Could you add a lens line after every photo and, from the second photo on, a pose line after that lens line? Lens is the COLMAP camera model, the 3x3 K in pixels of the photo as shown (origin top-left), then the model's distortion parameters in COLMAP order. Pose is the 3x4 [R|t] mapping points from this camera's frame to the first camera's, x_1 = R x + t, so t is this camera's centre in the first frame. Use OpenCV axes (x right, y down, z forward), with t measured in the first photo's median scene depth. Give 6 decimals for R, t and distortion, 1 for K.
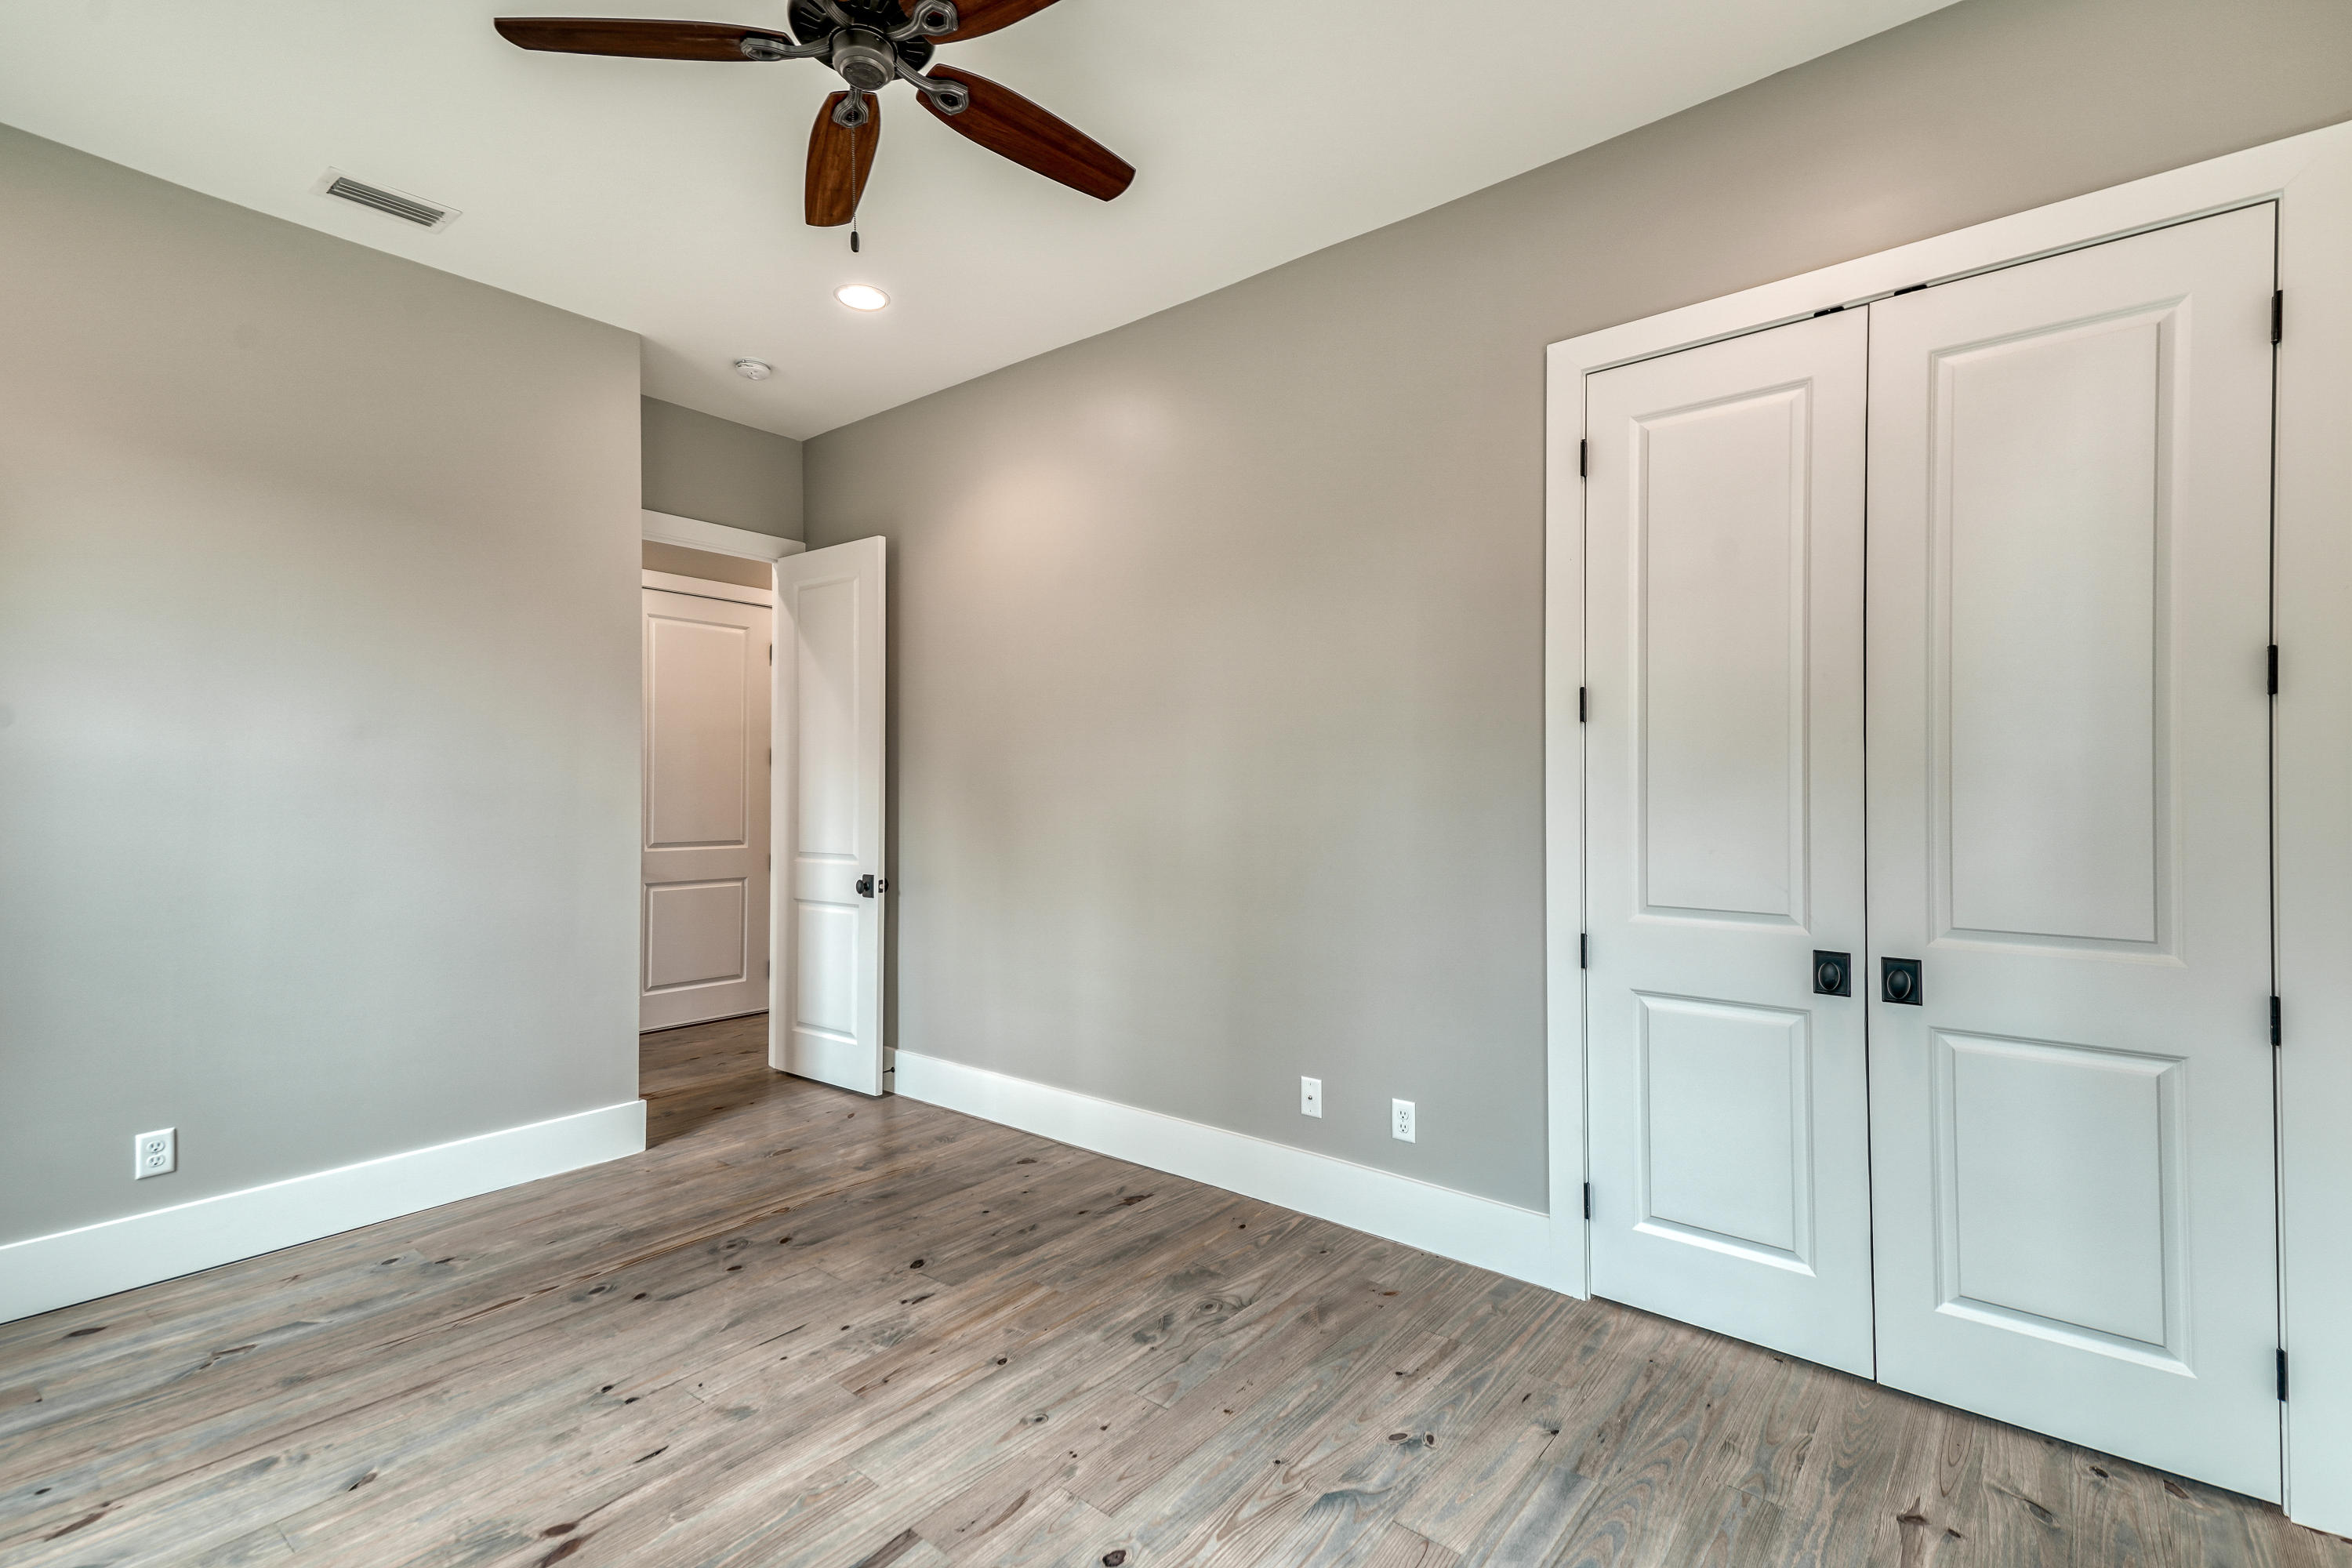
lens RADIAL K [[1065.1, 0, 1162.7], [0, 1065.1, 781.6], [0, 0, 1]] dist [0.048700, -0.000686]
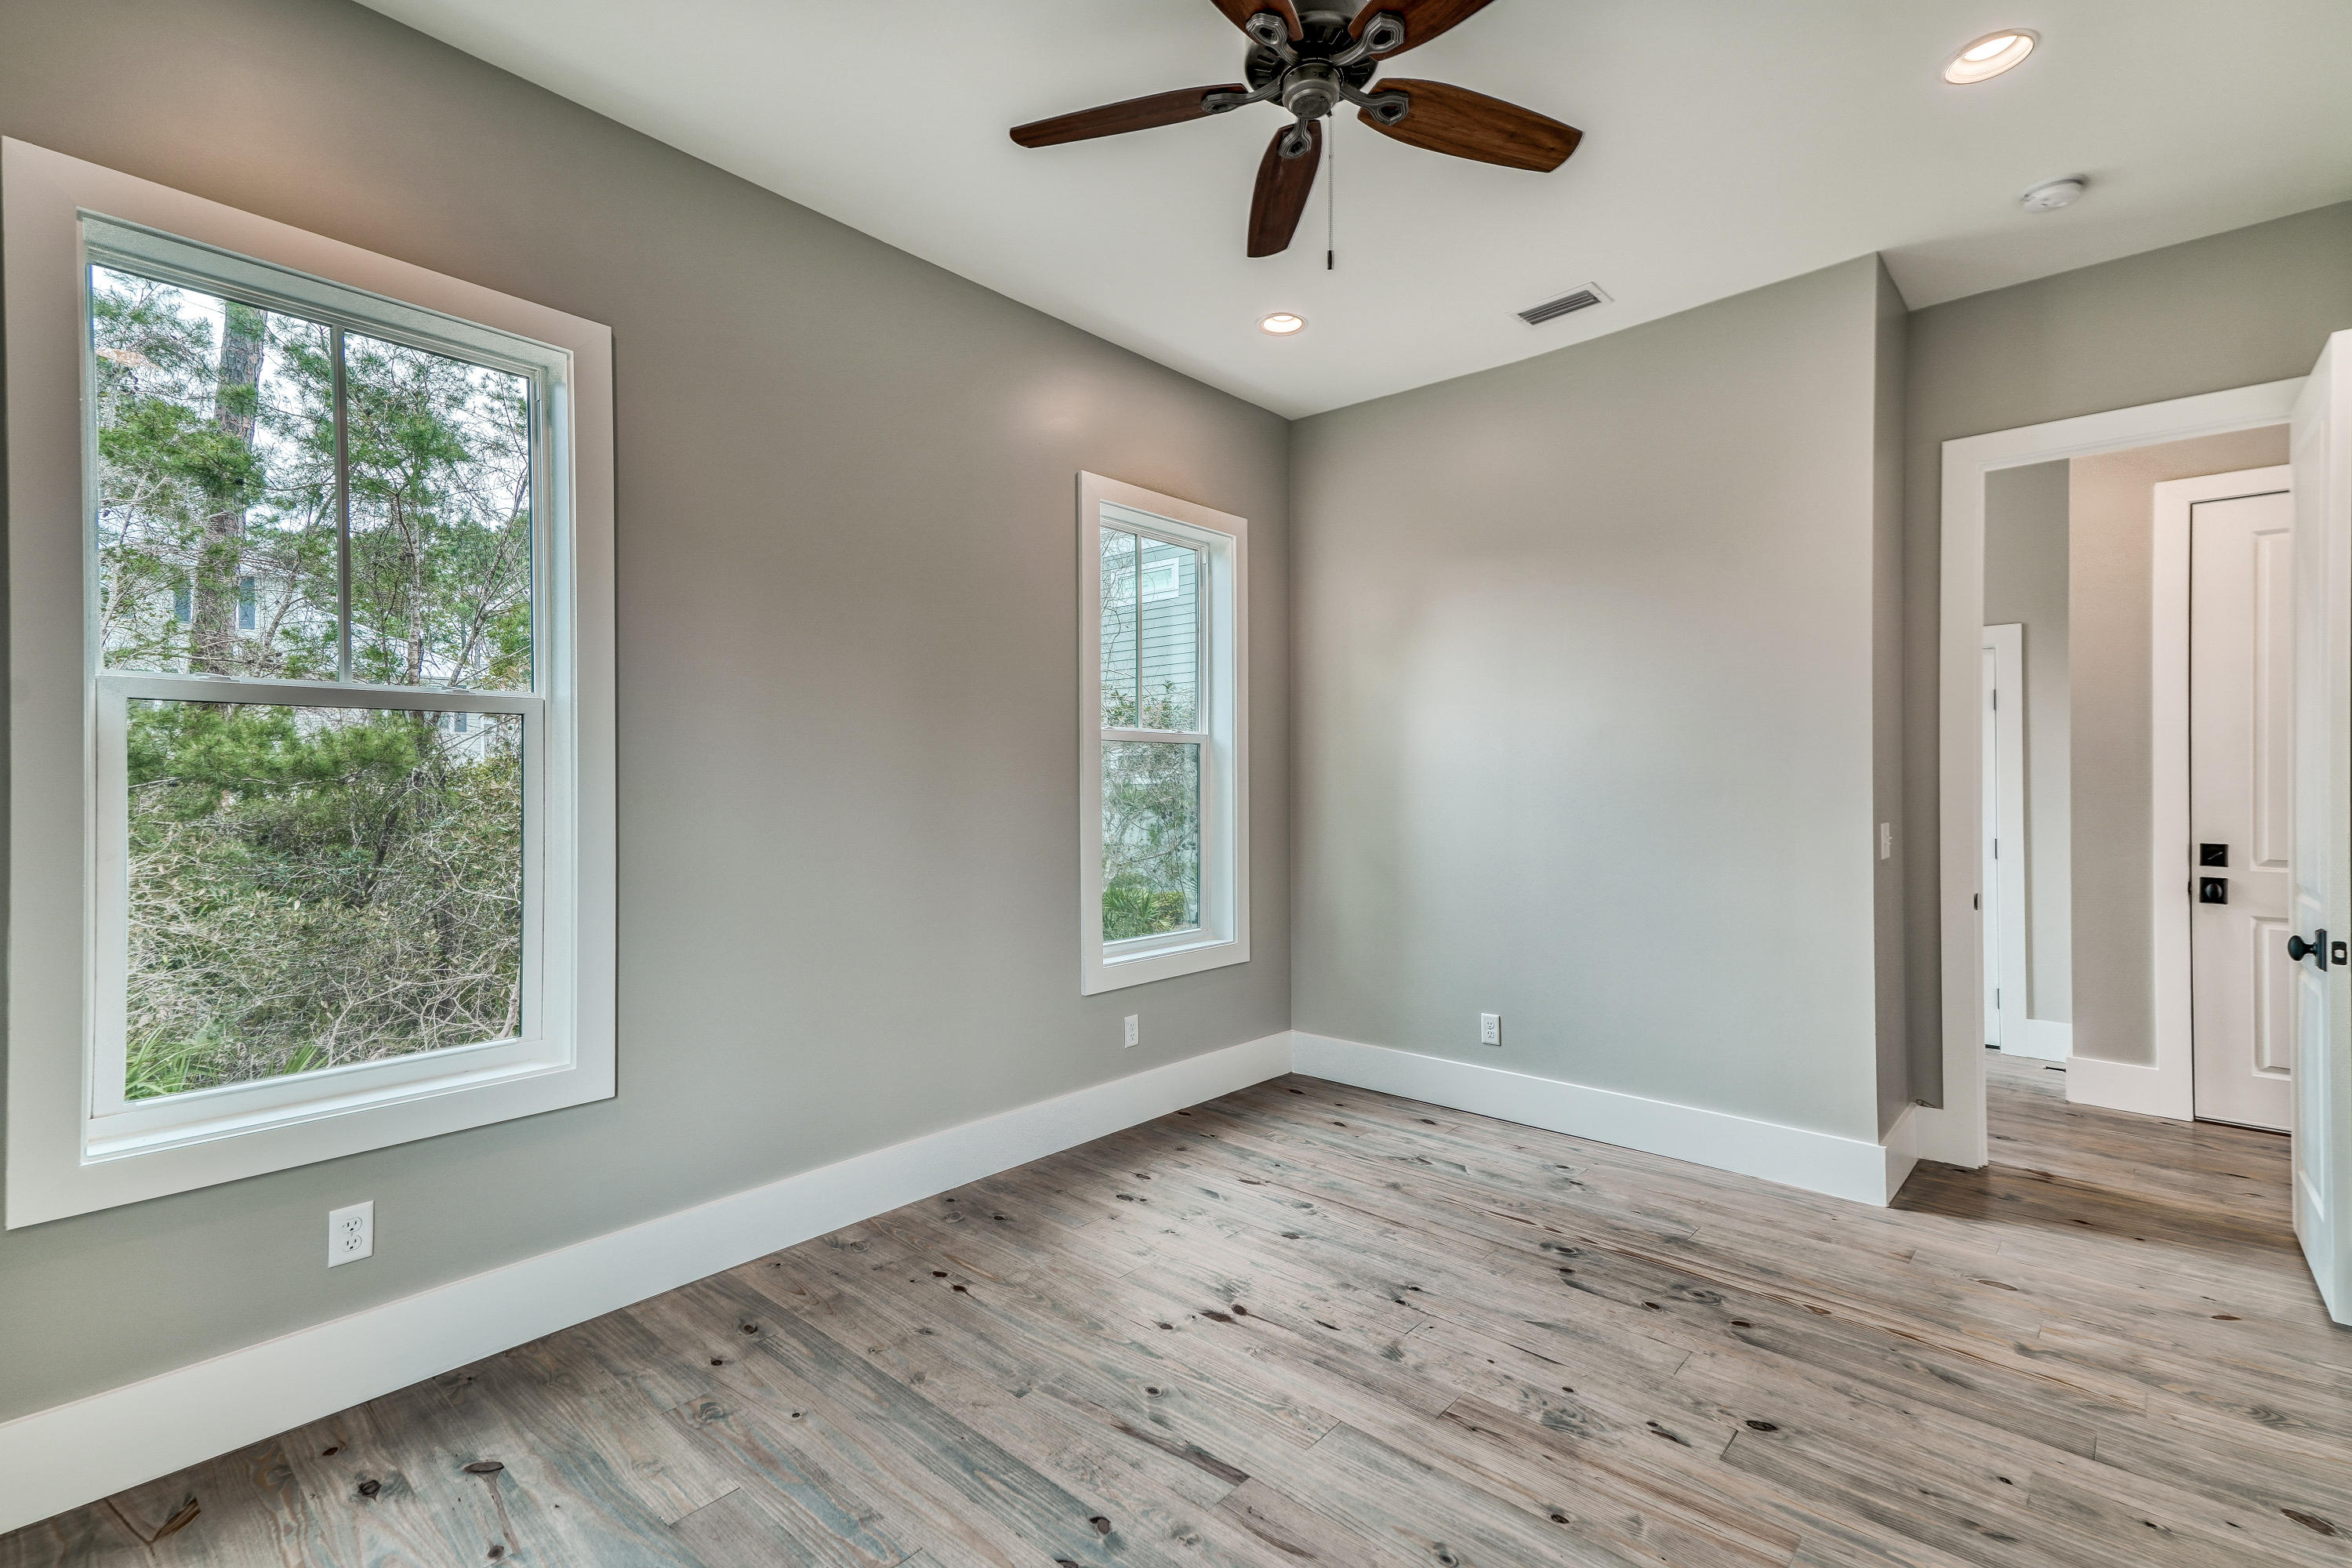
lens RADIAL K [[1065.1, 0, 1162.7], [0, 1065.1, 781.6], [0, 0, 1]] dist [0.048700, -0.000686]
pose [[-0.032502, -0.002501, -0.999469, 0.594282], [0.008475, 0.999960, -0.002778, 0.004947], [0.999436, -0.008561, -0.032479, 0.680647]]
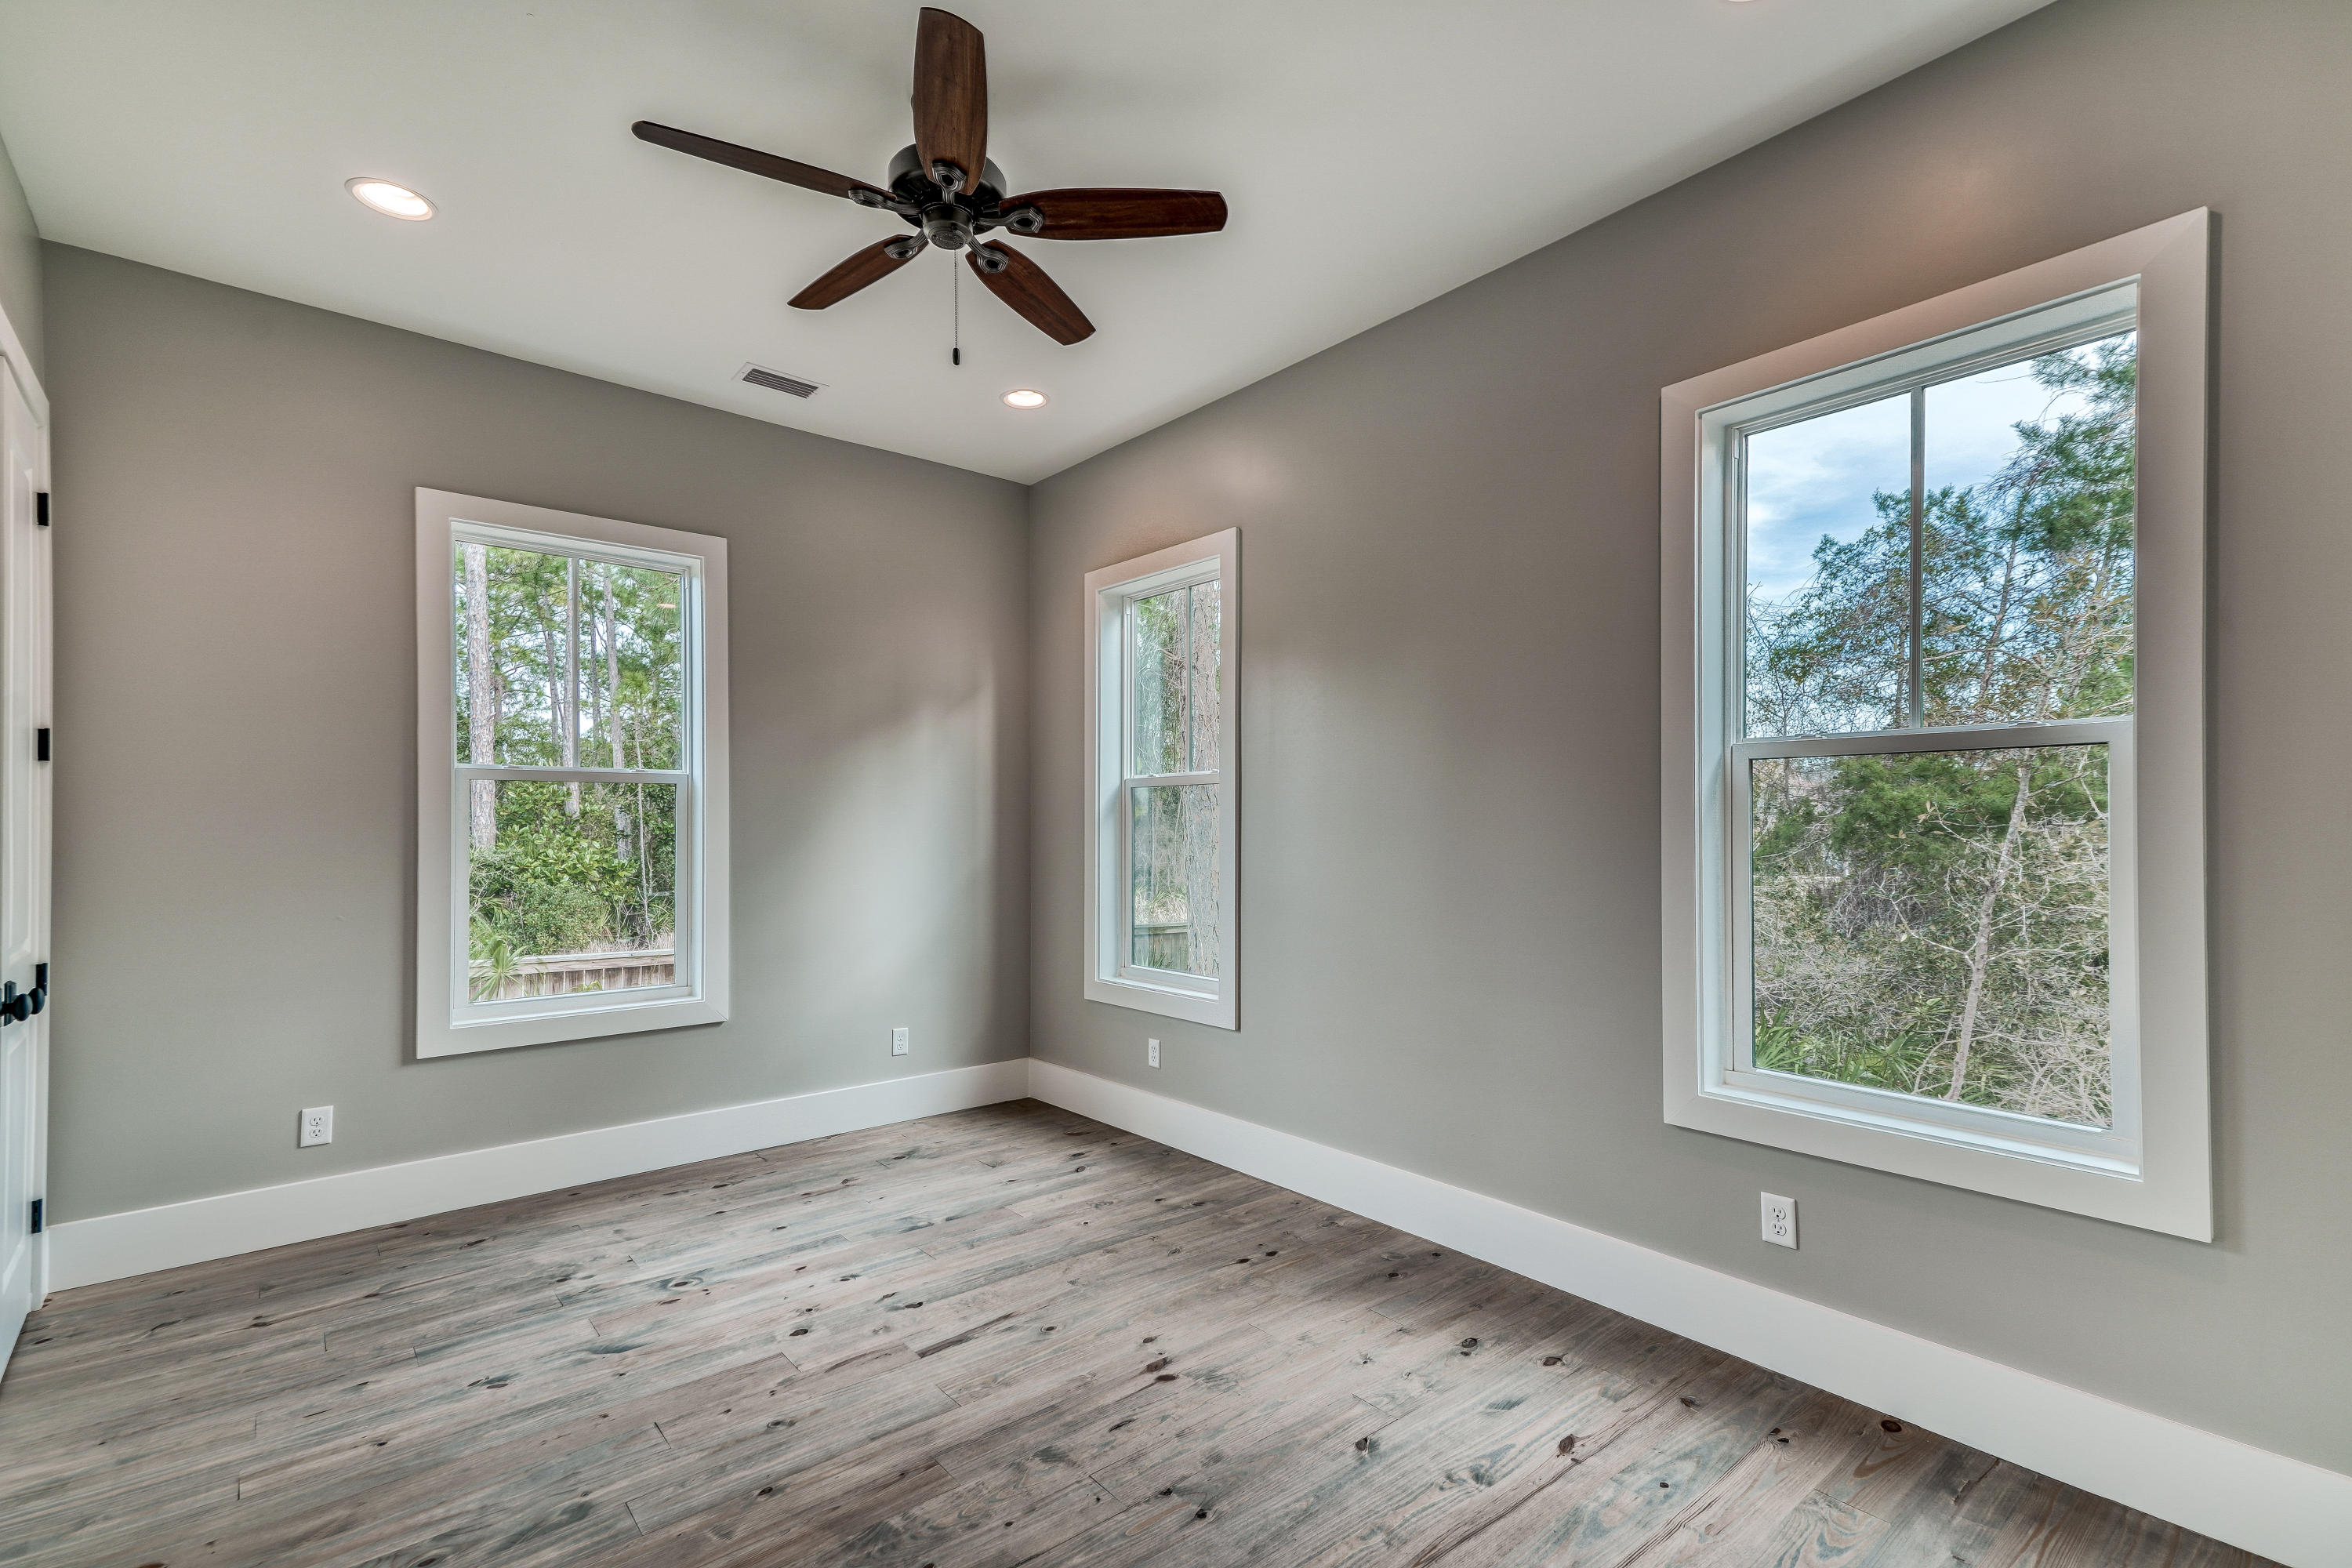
lens RADIAL K [[1112.3, 0, 1174.0], [0, 1112.3, 825.1], [0, 0, 1]] dist [0.057020, -0.000016]
pose [[-0.981486, 0.000499, 0.191532, -0.582805], [-0.001075, 0.999966, -0.008116, 0.015673], [-0.191530, -0.008172, -0.981453, 1.670407]]
